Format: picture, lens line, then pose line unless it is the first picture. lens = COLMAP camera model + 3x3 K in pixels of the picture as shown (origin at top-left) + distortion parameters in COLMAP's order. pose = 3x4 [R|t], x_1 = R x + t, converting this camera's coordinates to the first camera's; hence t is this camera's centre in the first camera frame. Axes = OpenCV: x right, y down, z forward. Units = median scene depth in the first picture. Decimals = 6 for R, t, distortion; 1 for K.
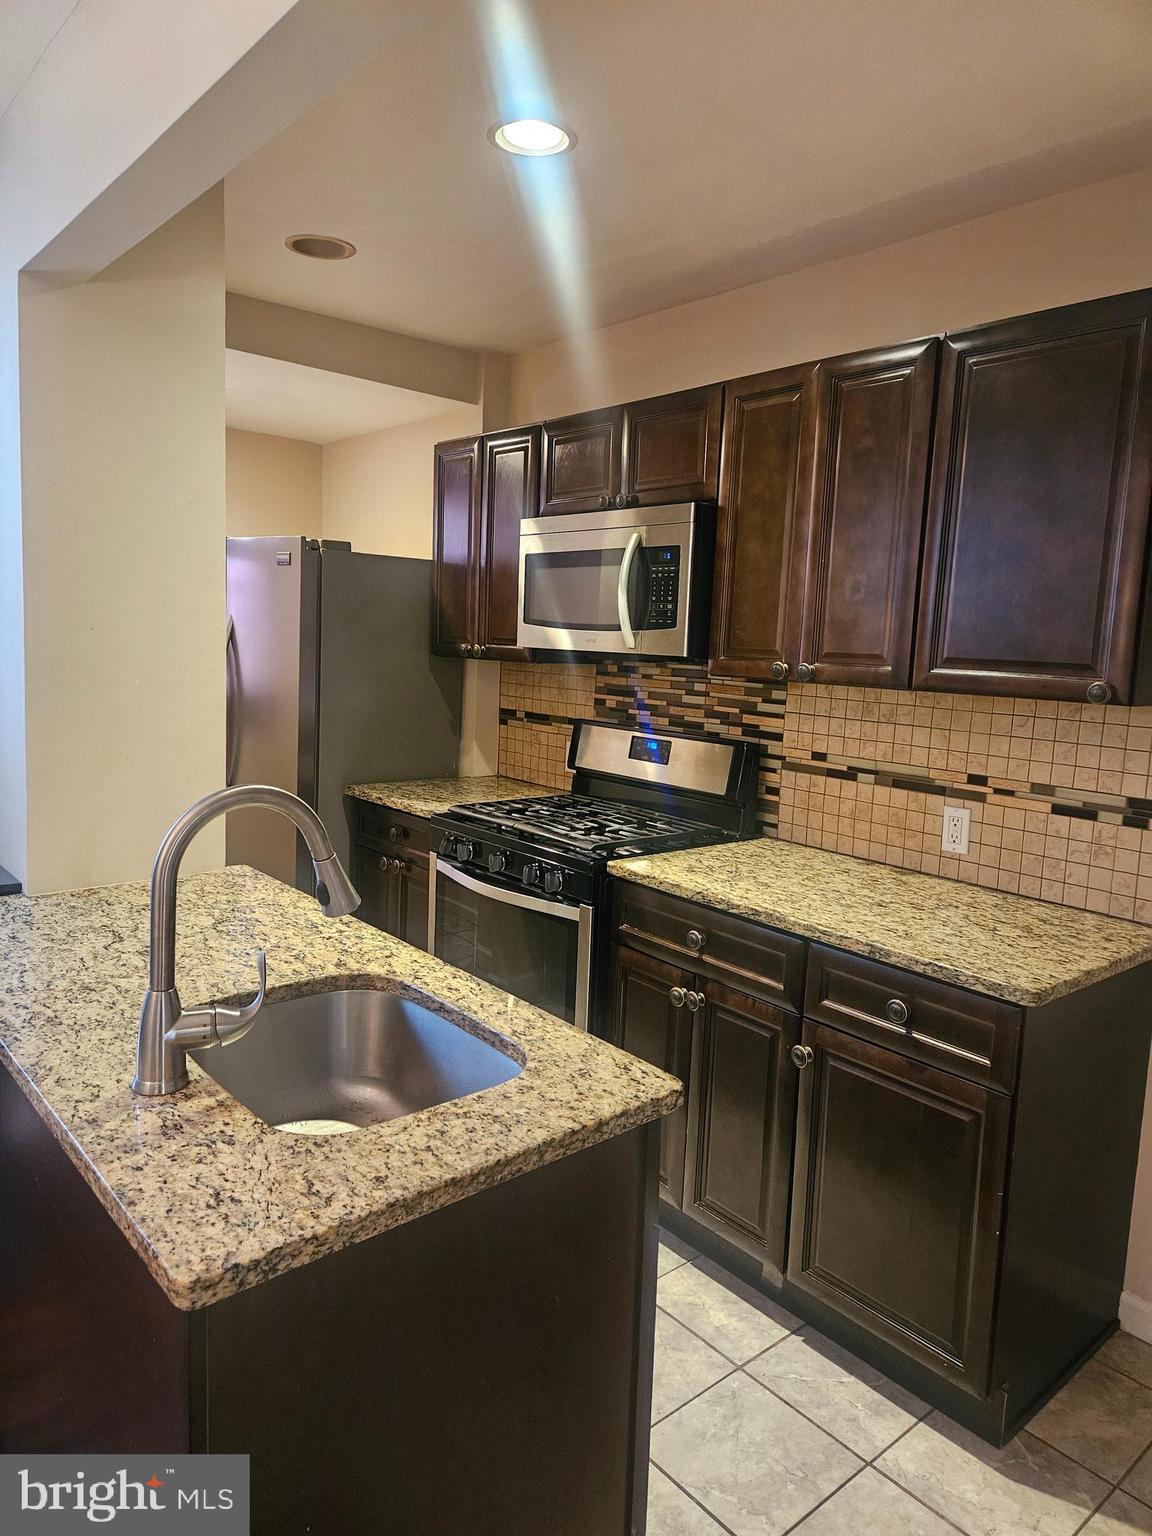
lens RADIAL K [[1030.0, 0, 571.9], [0, 1030.0, 760.8], [0, 0, 1]] dist [0.081786, -0.073985]
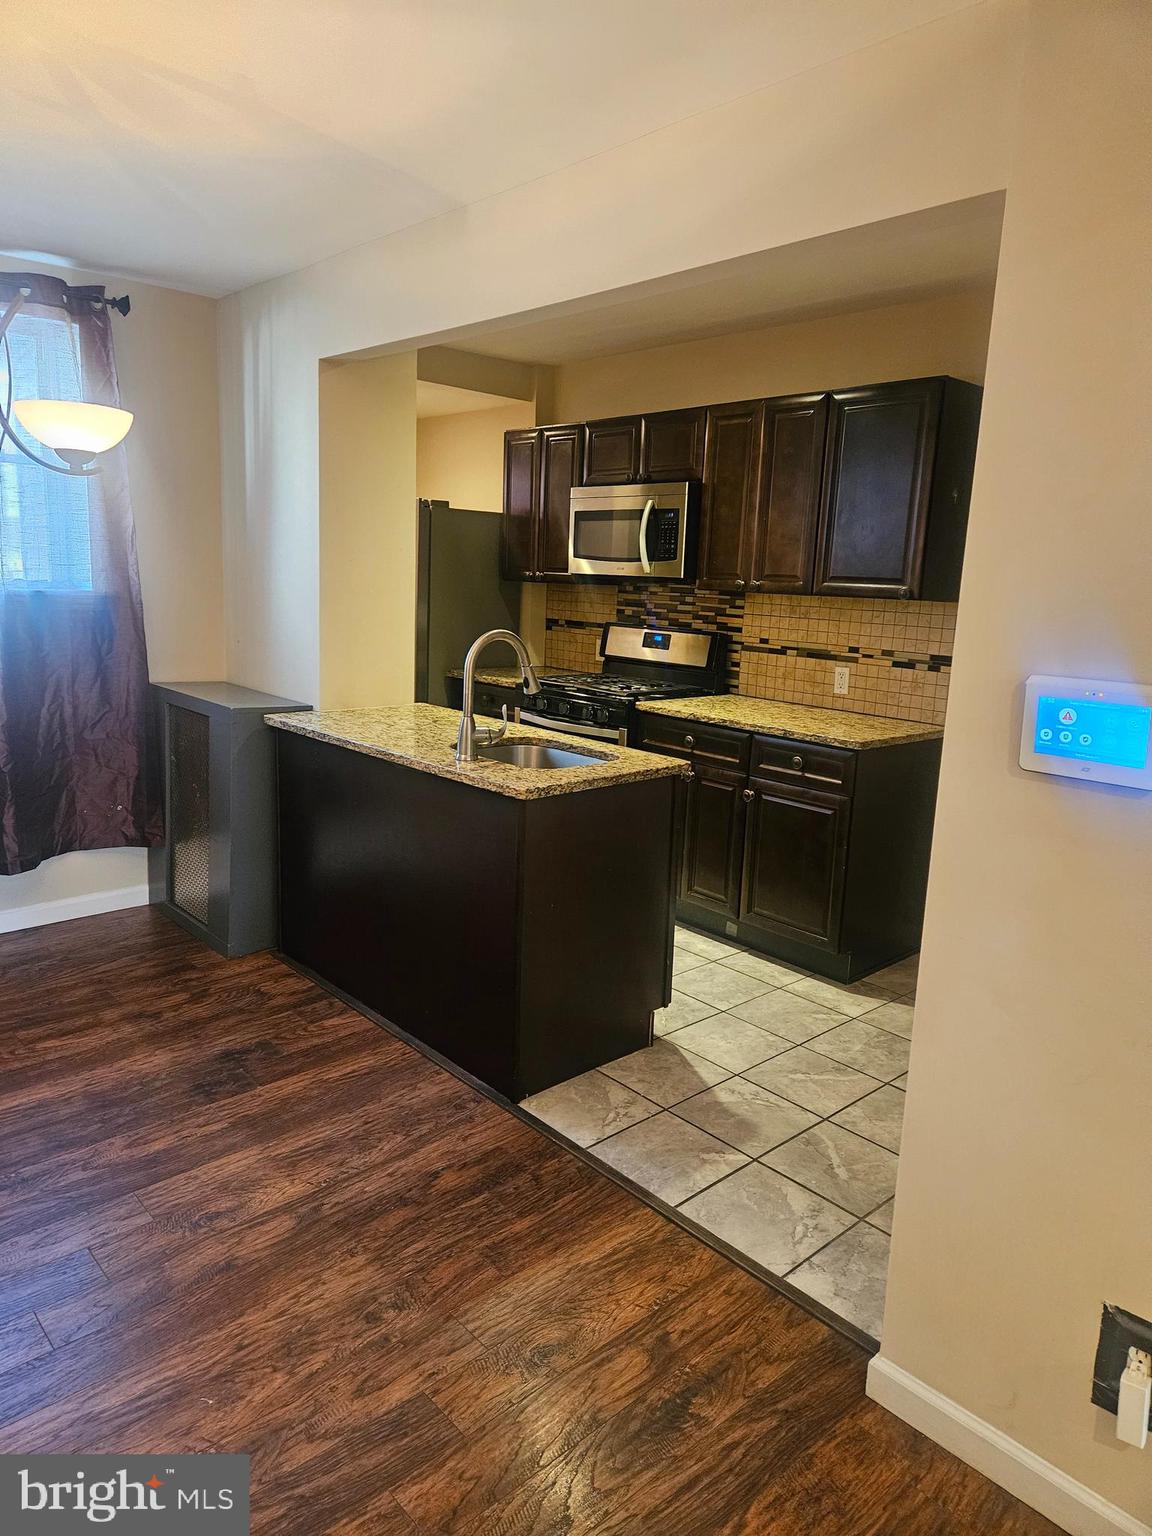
lens RADIAL K [[1030.0, 0, 578.6], [0, 1030.0, 762.0], [0, 0, 1]] dist [0.081786, -0.073985]
pose [[0.999406, -0.006881, 0.033765, -0.111844], [0.004792, 0.998091, 0.061569, 0.088717], [-0.034124, -0.061371, 0.997532, -0.644737]]
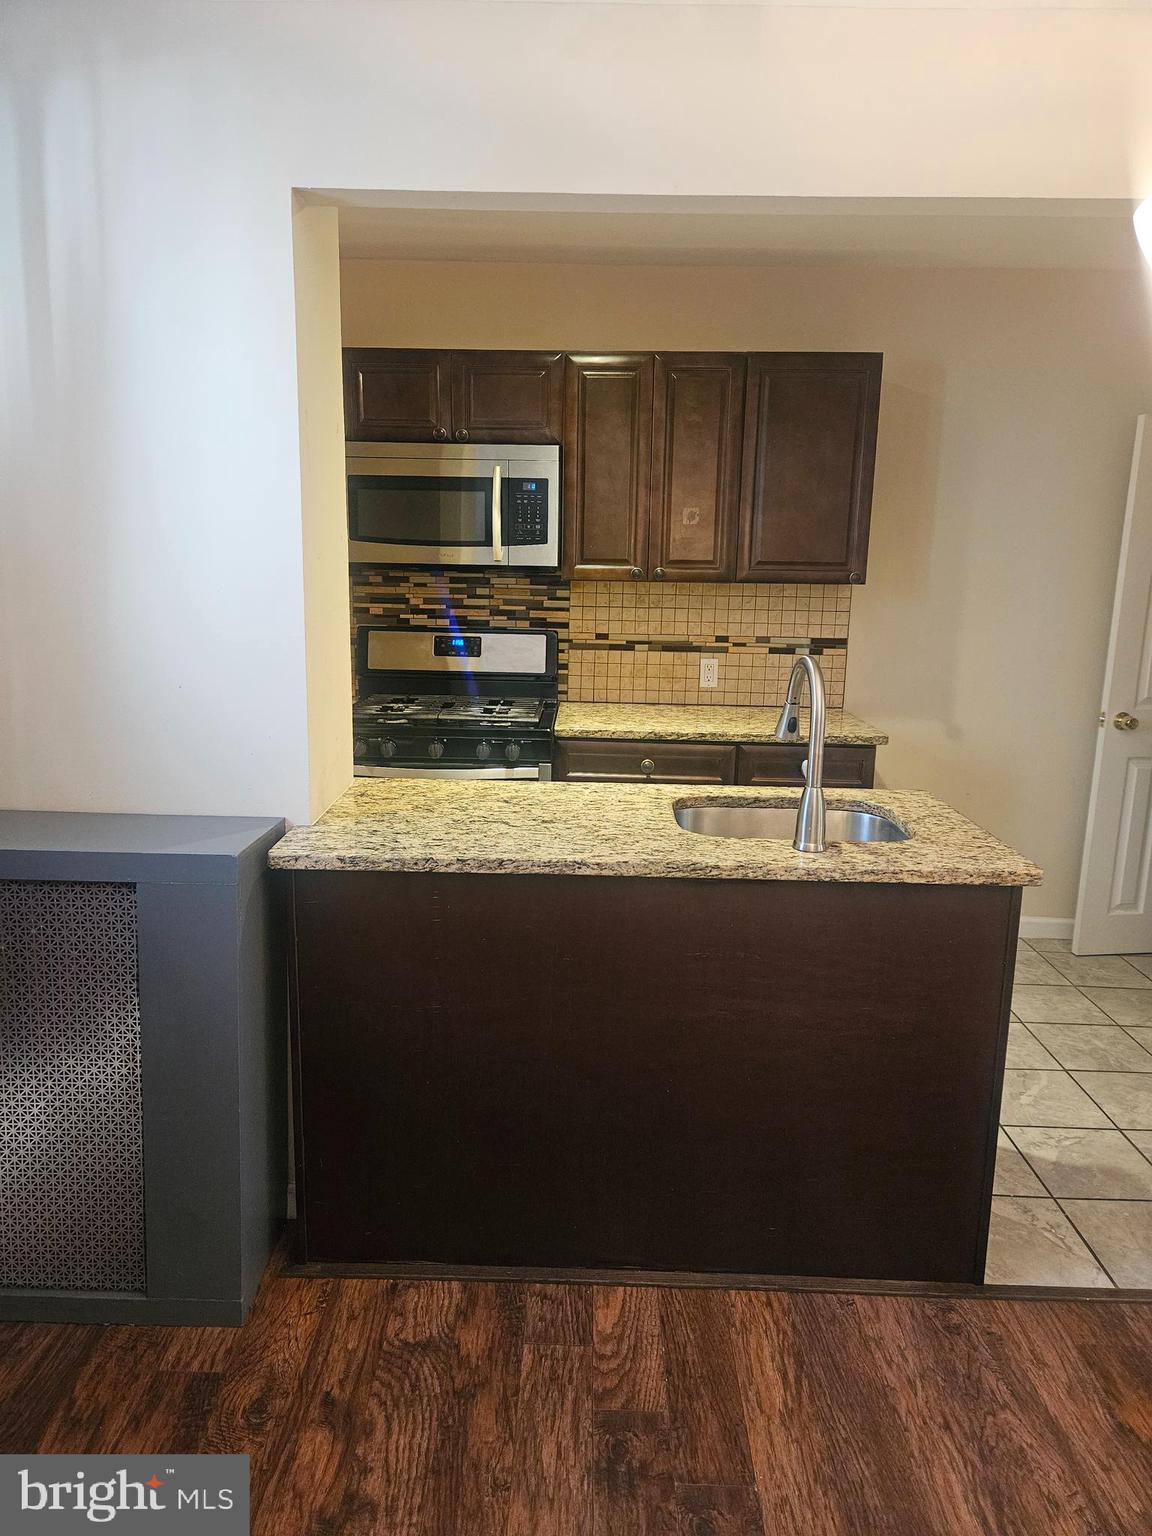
lens RADIAL K [[1030.0, 0, 573.8], [0, 1030.0, 754.6], [0, 0, 1]] dist [0.081786, -0.073985]
pose [[0.655369, -0.167424, 0.736519, -0.887514], [0.102306, 0.985814, 0.133060, -0.038229], [-0.748348, -0.011853, 0.663201, 0.115018]]
